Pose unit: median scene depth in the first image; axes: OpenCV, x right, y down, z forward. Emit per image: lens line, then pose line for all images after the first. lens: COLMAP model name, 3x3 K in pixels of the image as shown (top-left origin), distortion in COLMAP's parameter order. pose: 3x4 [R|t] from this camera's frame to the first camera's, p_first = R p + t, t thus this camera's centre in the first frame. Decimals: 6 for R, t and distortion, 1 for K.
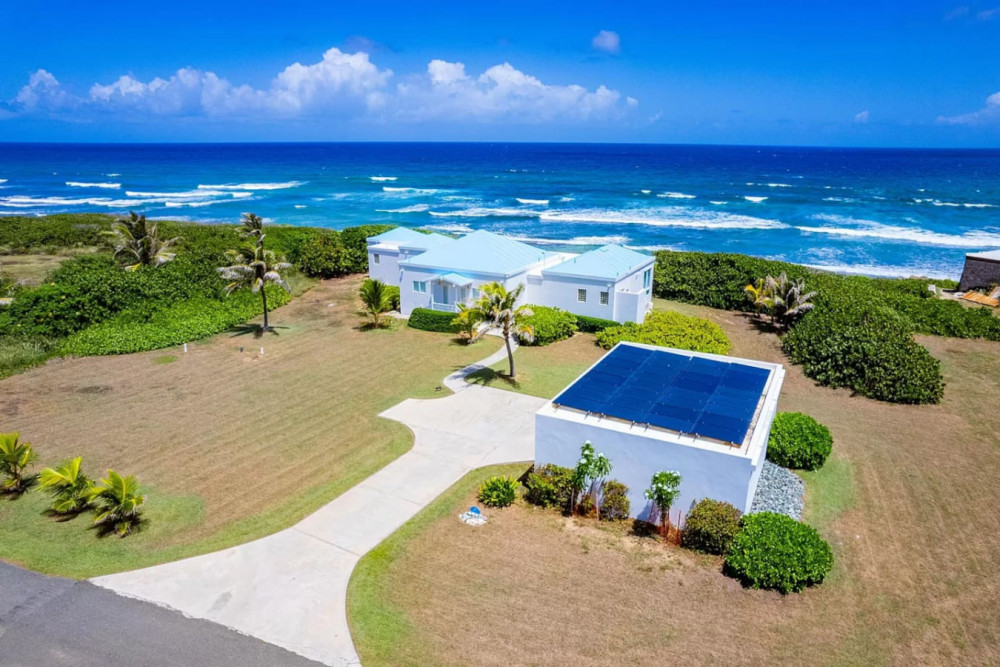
lens RADIAL K [[403.7, 0, 496.1], [0, 403.7, 331.7], [0, 0, 1]] dist [-0.000119, 0.000183]
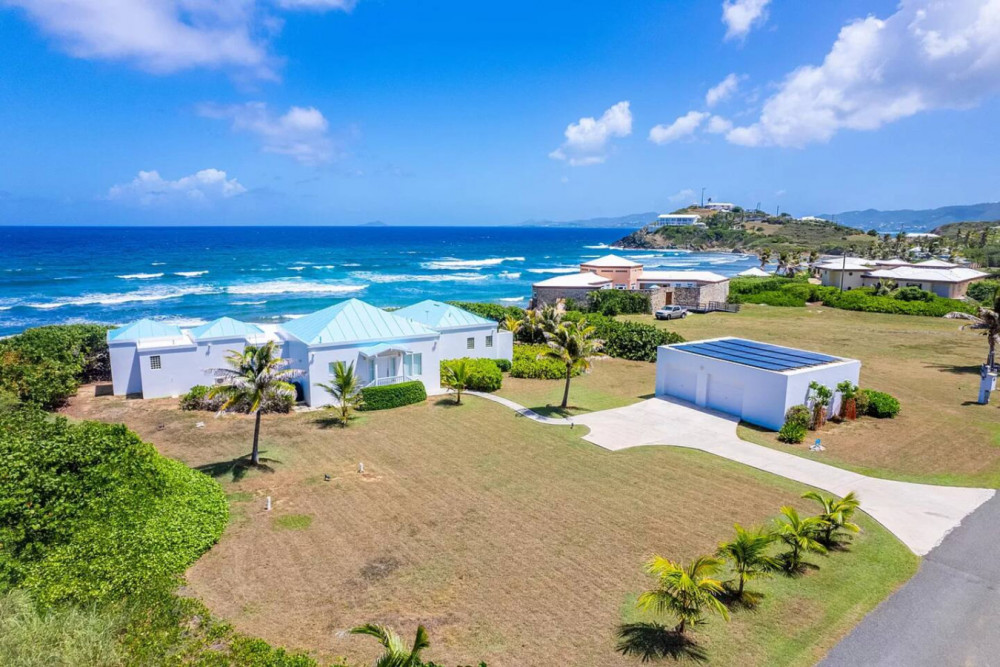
lens RADIAL K [[403.7, 0, 496.1], [0, 403.7, 331.7], [0, 0, 1]] dist [-0.000119, 0.000183]
pose [[0.740723, -0.177187, 0.648024, -0.910679], [0.272771, 0.960827, -0.049074, -0.093147], [-0.613943, 0.213112, 0.760038, 0.265983]]
